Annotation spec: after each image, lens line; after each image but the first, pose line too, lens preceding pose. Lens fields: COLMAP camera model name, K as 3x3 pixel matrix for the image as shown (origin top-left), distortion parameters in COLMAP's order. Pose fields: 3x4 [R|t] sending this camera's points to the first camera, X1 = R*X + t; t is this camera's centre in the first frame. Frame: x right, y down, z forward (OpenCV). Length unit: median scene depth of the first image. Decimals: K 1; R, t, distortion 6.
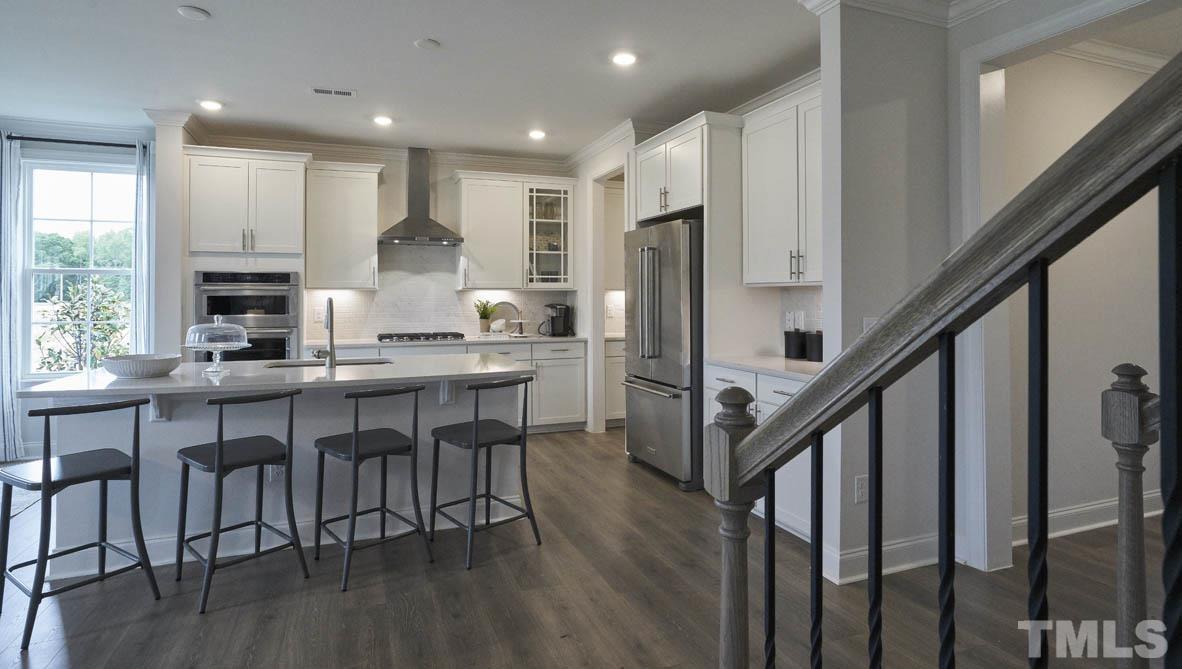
lens RADIAL K [[635.7, 0, 589.2], [0, 635.7, 303.9], [0, 0, 1]] dist [-0.001937, -0.000137]
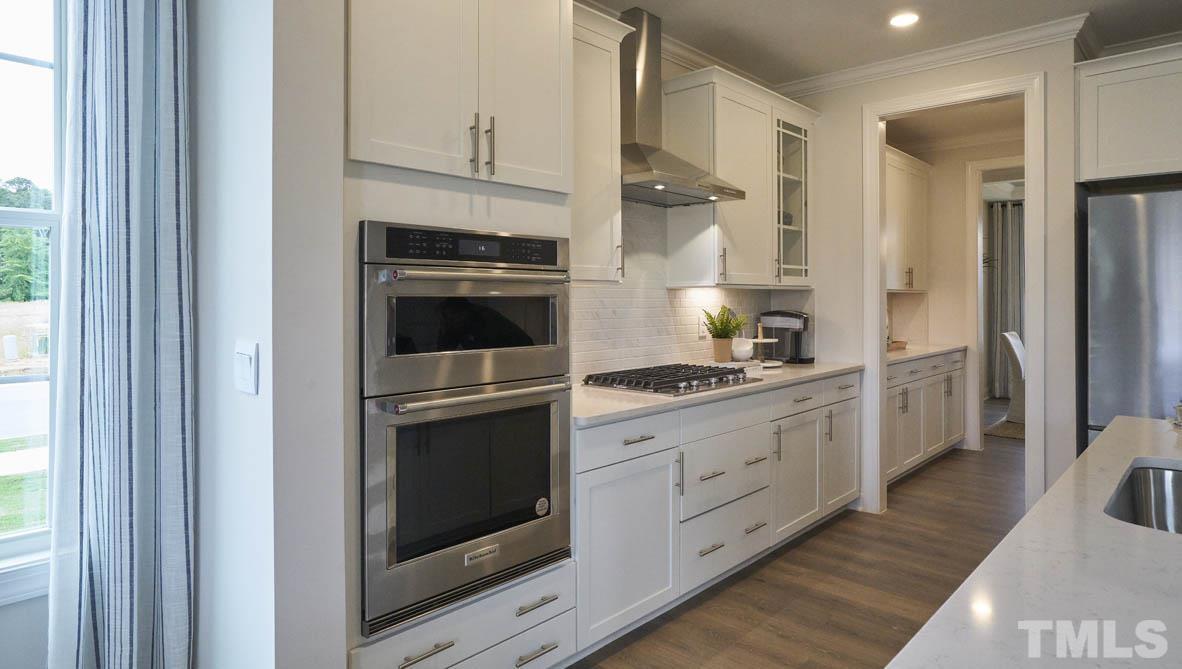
lens RADIAL K [[679.3, 0, 588.6], [0, 679.3, 297.2], [0, 0, 1]] dist [0.000019, 0.004242]
pose [[0.896707, 0.005382, 0.442591, -0.609418], [-0.001704, 0.999961, -0.008707, -0.008573], [-0.442620, 0.007053, 0.896681, 0.574967]]
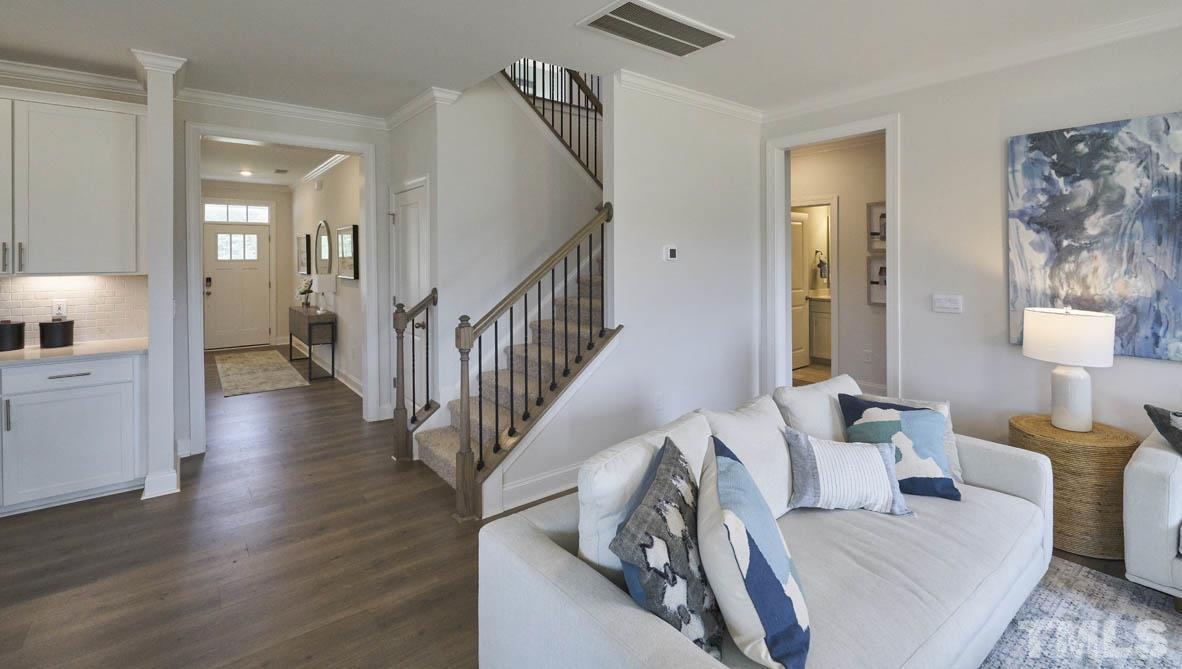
lens RADIAL K [[528.6, 0, 588.2], [0, 528.6, 273.4], [0, 0, 1]] dist [-0.000734, -0.000034]
pose [[-0.288005, -0.026155, 0.957272, -0.512615], [0.012643, 0.999436, 0.031110, -0.034235], [-0.957545, 0.021063, -0.287512, 0.243826]]
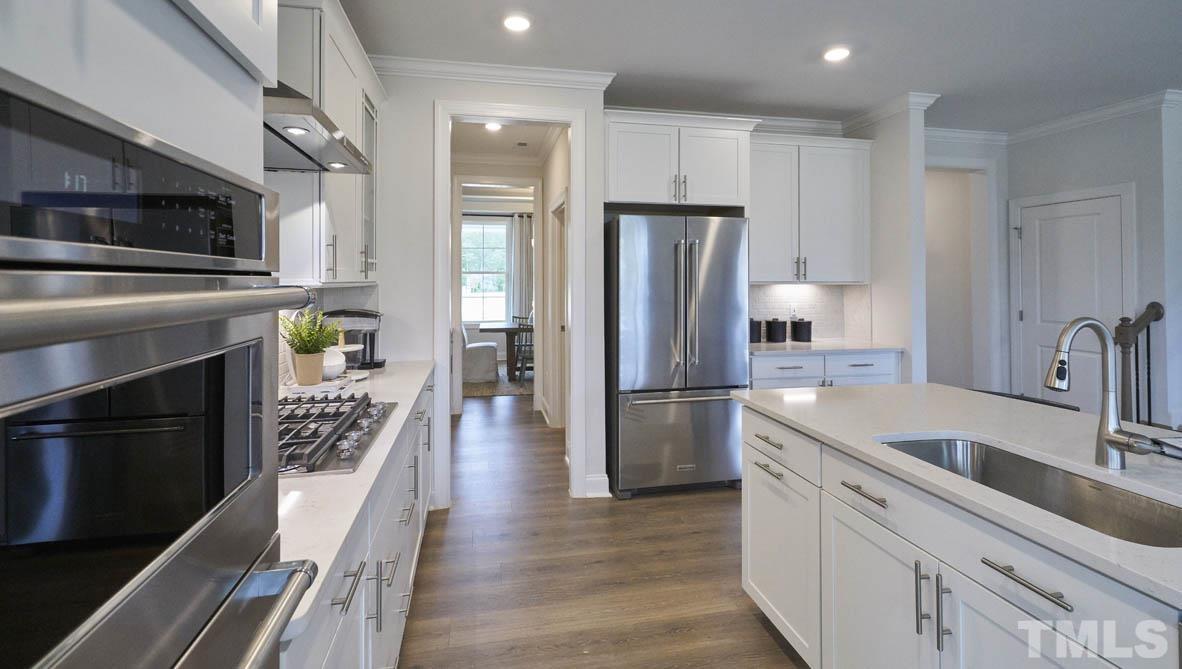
lens RADIAL K [[528.6, 0, 588.2], [0, 528.6, 273.4], [0, 0, 1]] dist [-0.000734, -0.000034]
pose [[0.161936, 0.017744, 0.986642, -0.550859], [0.011169, 0.999741, -0.019812, -0.023777], [-0.986738, 0.014228, 0.161696, 0.853684]]
